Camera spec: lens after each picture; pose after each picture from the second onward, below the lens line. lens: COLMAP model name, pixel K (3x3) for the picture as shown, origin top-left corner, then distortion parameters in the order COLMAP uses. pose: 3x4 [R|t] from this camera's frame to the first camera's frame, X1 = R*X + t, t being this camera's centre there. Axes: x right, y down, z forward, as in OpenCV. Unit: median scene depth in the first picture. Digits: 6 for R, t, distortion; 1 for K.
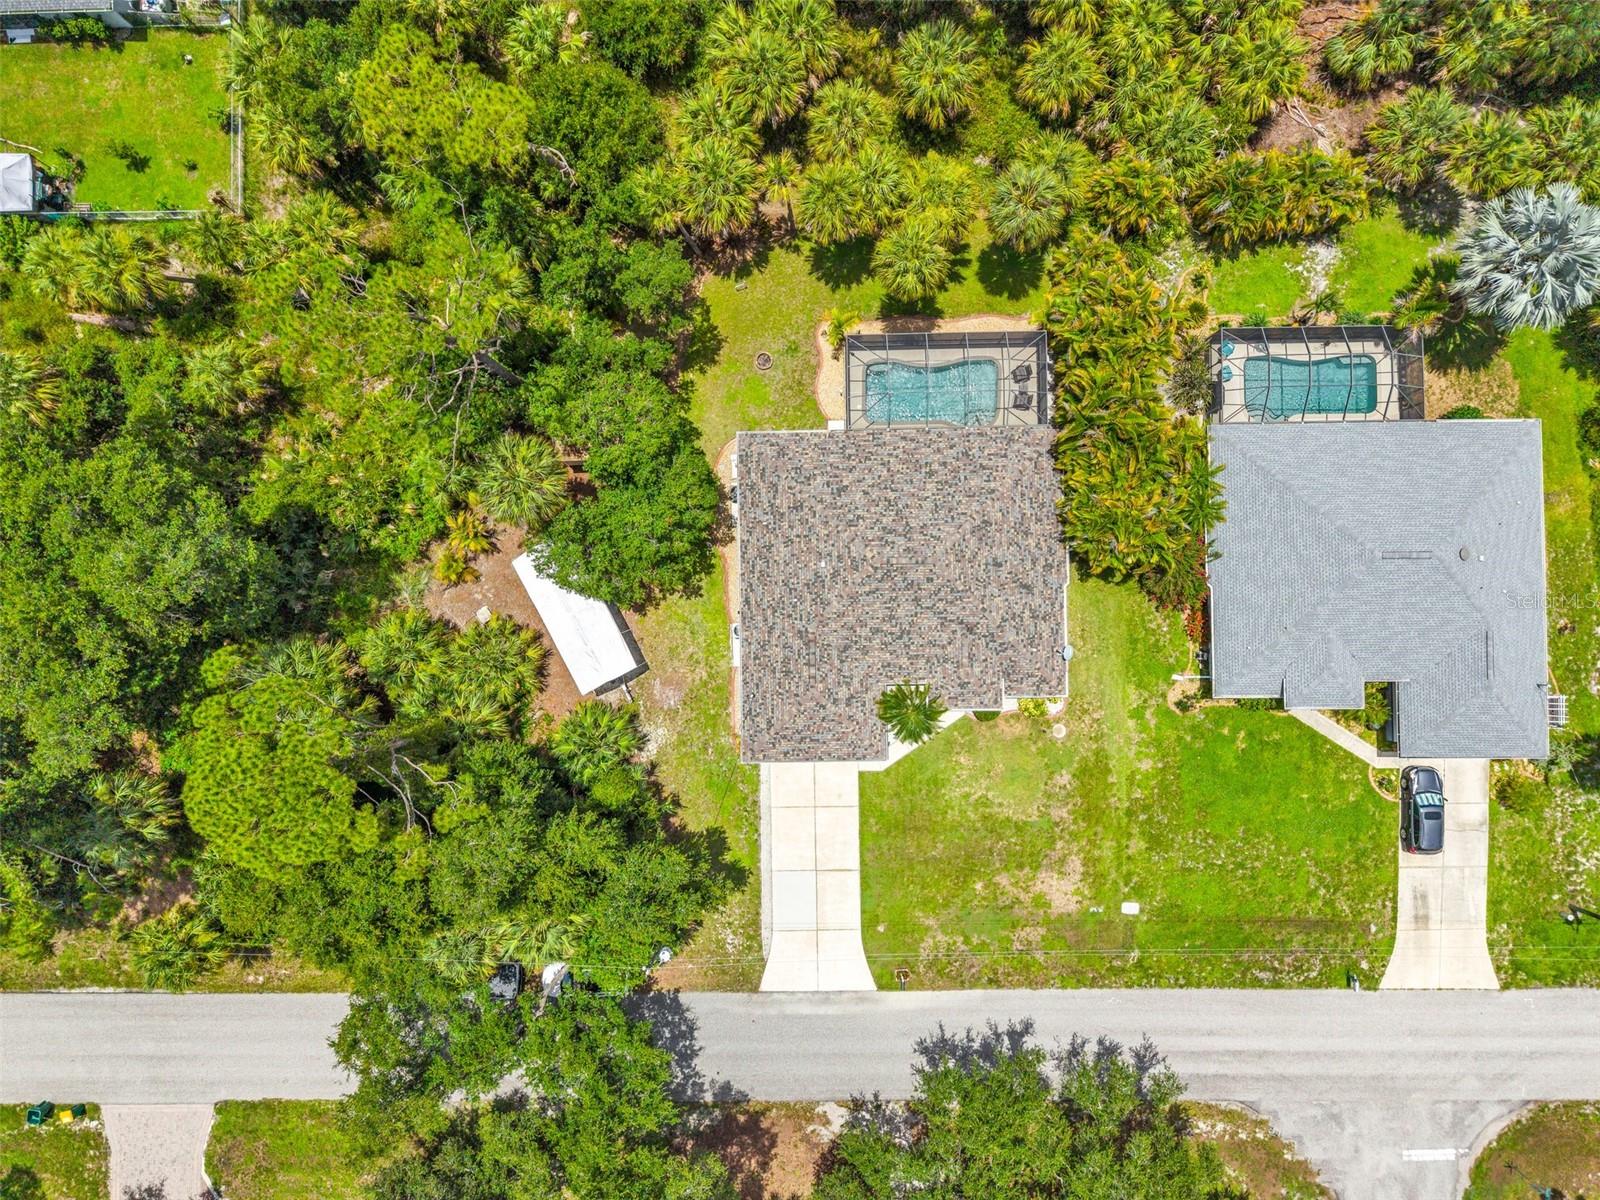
lens RADIAL K [[1070.9, 0, 795.5], [0, 1070.9, 602.7], [0, 0, 1]] dist [0.025990, -0.025658]
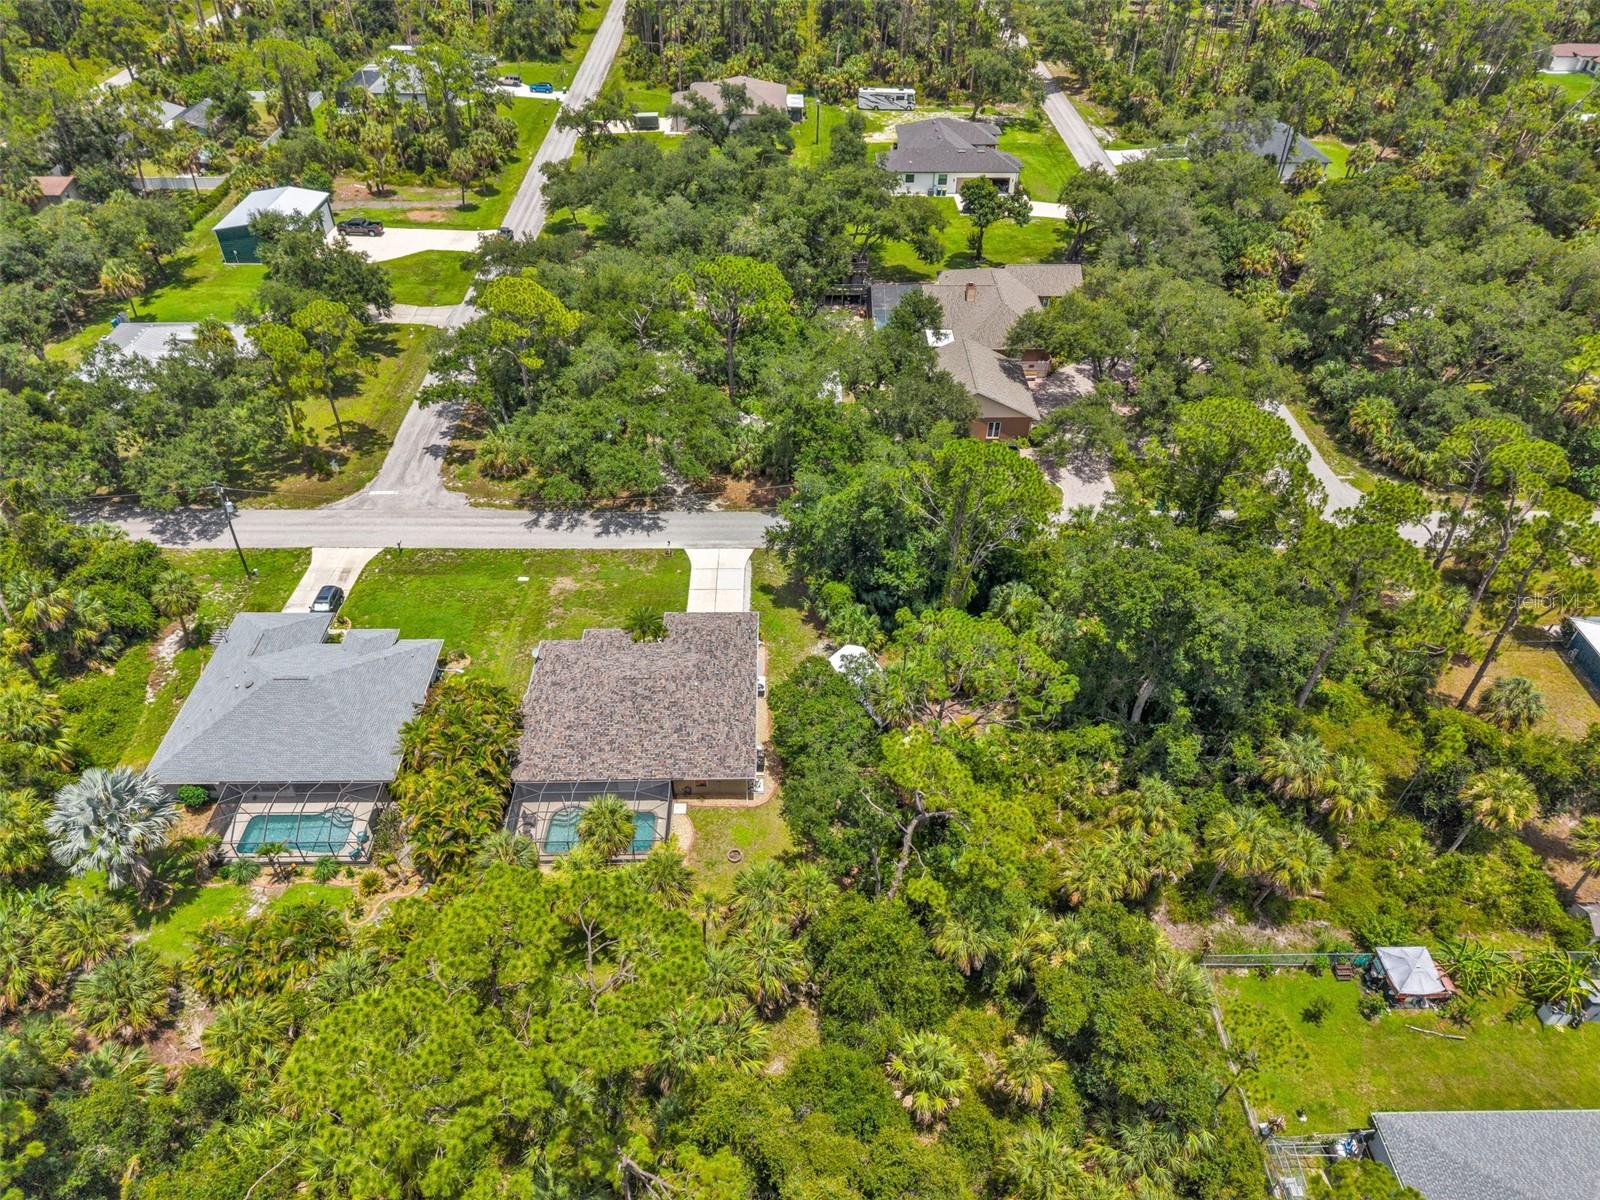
lens RADIAL K [[1071.8, 0, 795.8], [0, 1071.8, 595.9], [0, 0, 1]] dist [0.048448, -0.052309]
pose [[-0.999997, 0.001445, 0.001851, -0.102013], [0.000533, -0.628243, 0.778017, -0.995372], [0.002287, 0.778016, 0.628241, 0.003577]]
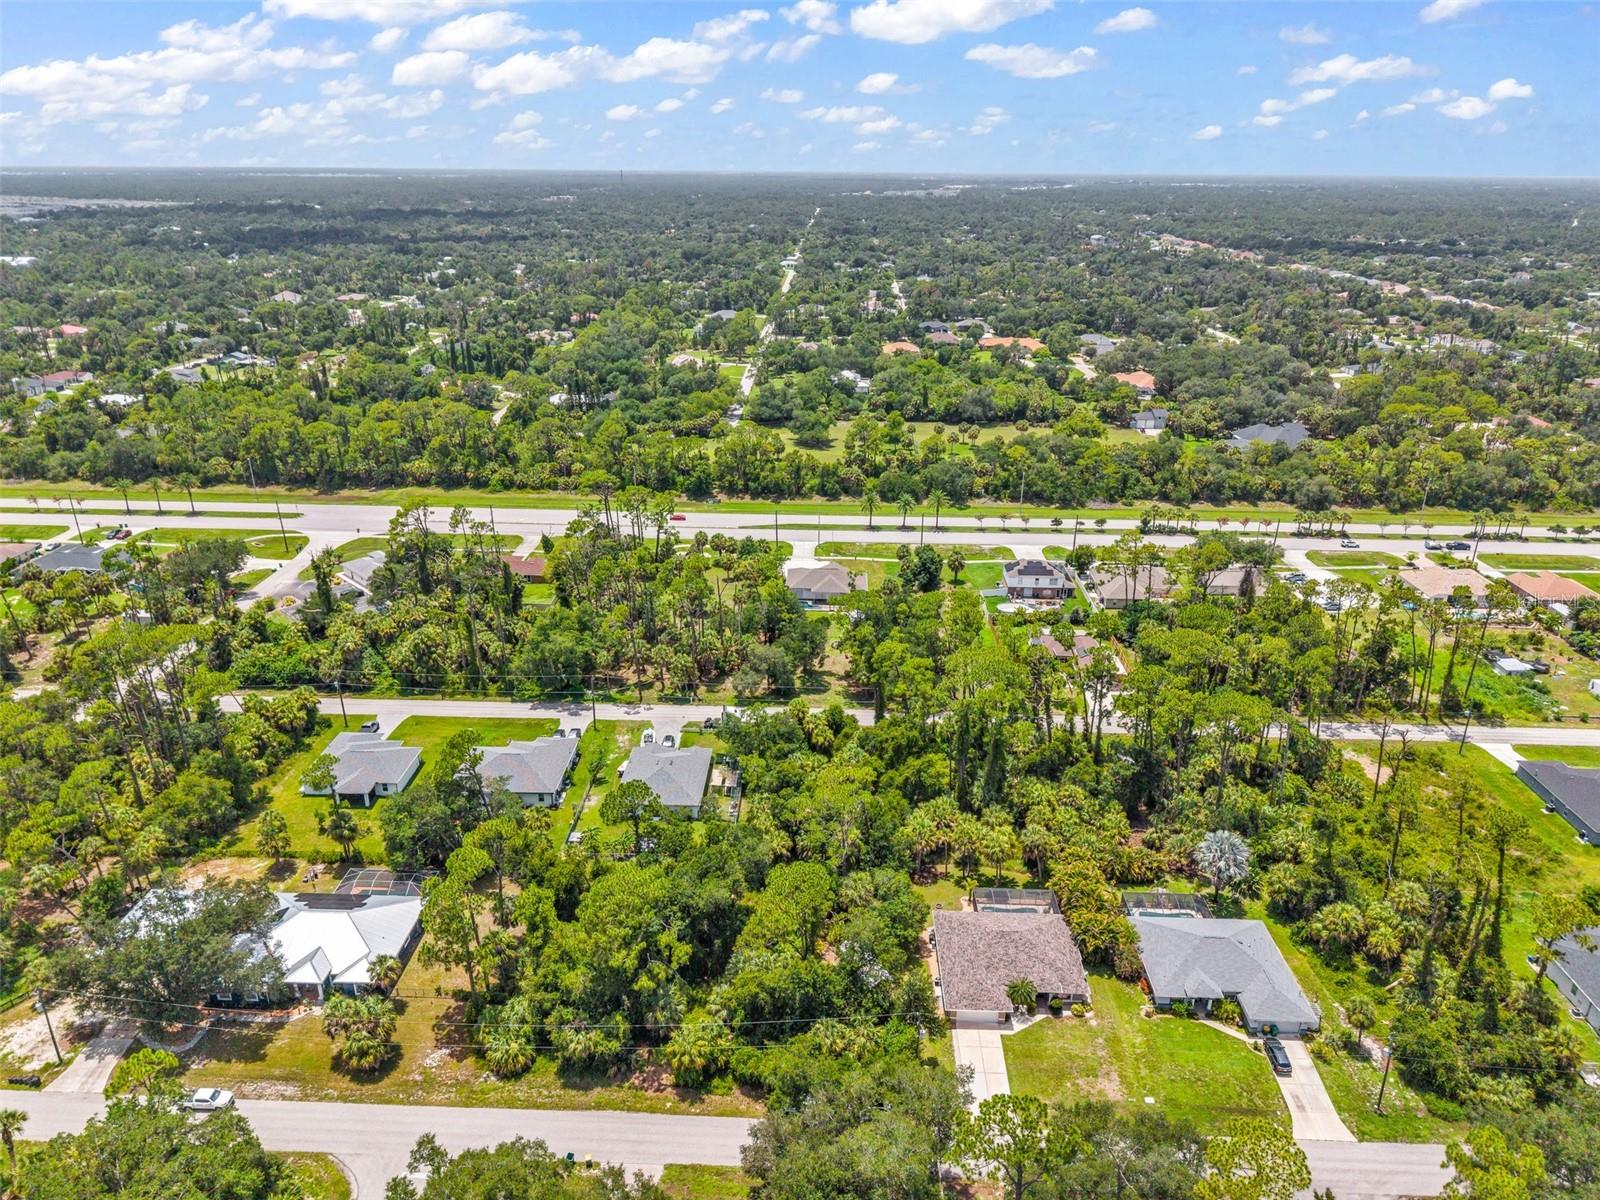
lens RADIAL K [[1051.8, 0, 800.0], [0, 1051.8, 600.0], [0, 0, 1]] dist [-0.007613, -0.001034]
pose [[0.998610, 0.032287, -0.041669, -0.270034], [-0.051055, 0.395642, -0.916985, 1.701216], [-0.013120, 0.917837, 0.396740, -0.573762]]
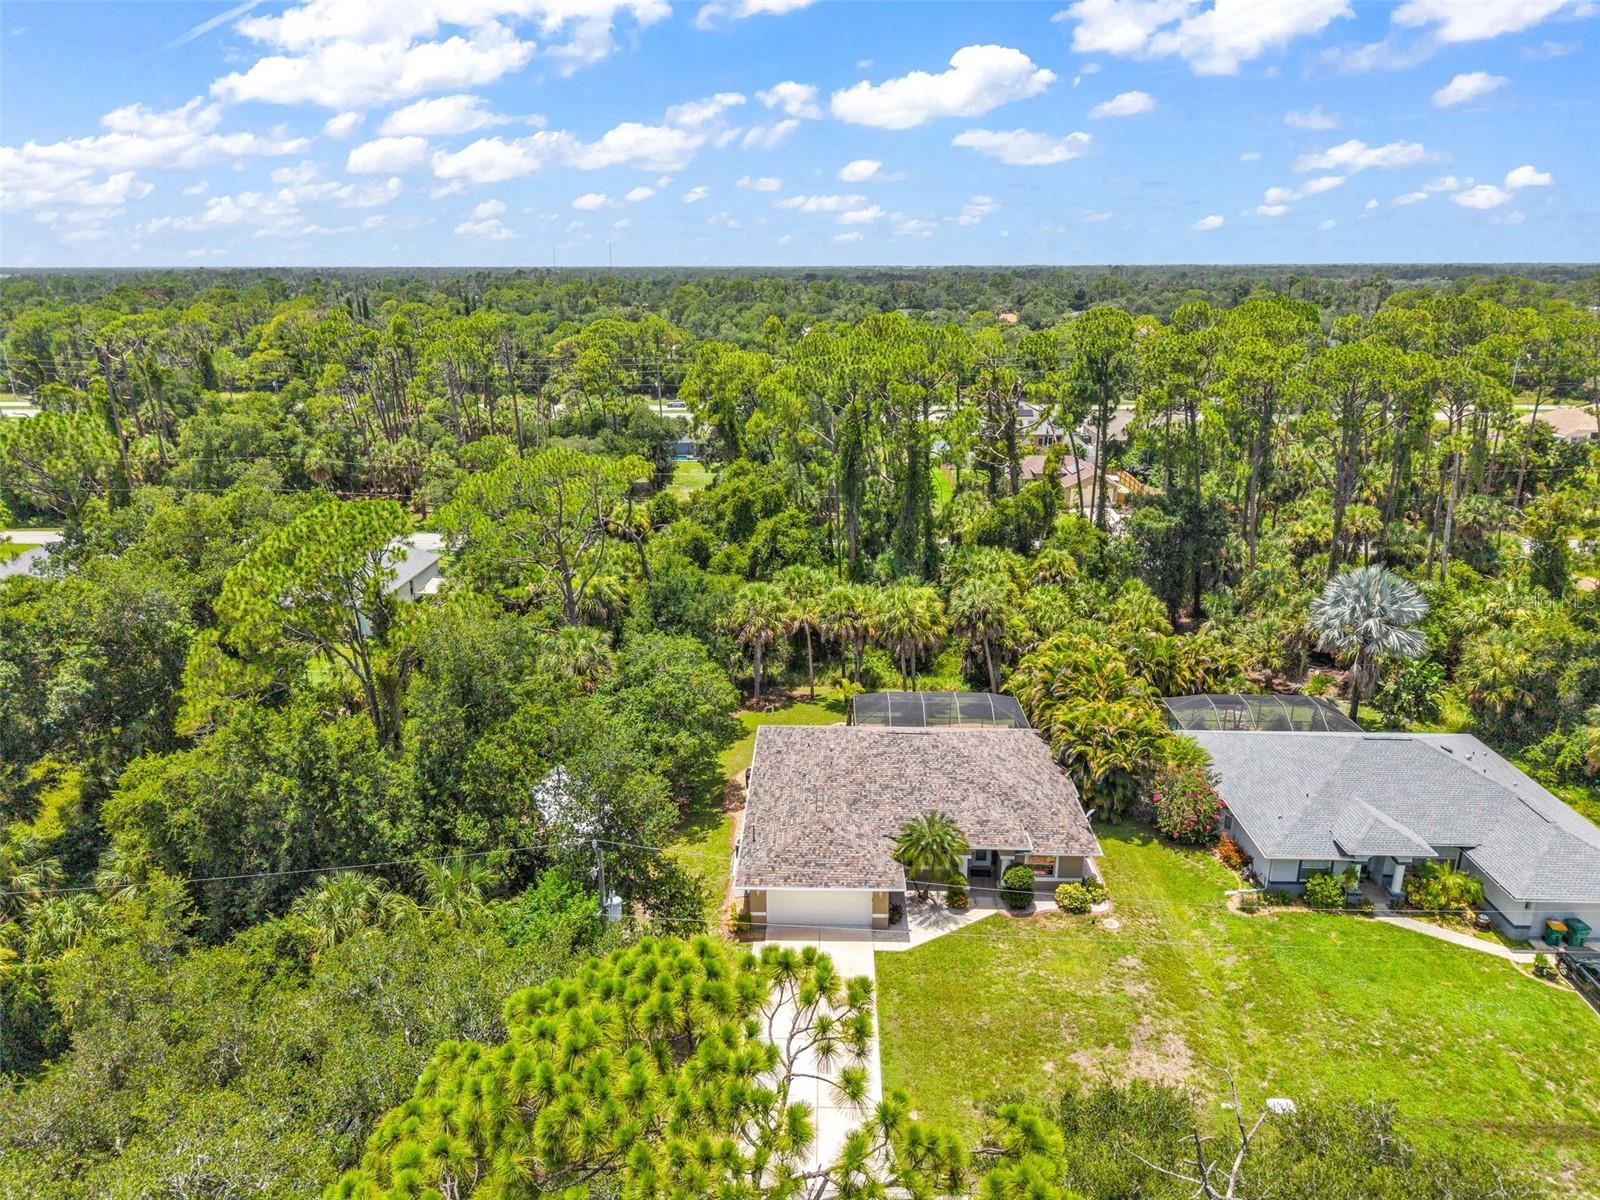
lens RADIAL K [[1139.8, 0, 786.3], [0, 1139.8, 600.7], [0, 0, 1]] dist [-0.002620, 0.001794]
pose [[0.998578, 0.022325, -0.048412, 0.028635], [-0.052749, 0.282174, -0.957912, 0.910035], [-0.007724, 0.959103, 0.282950, 0.501474]]
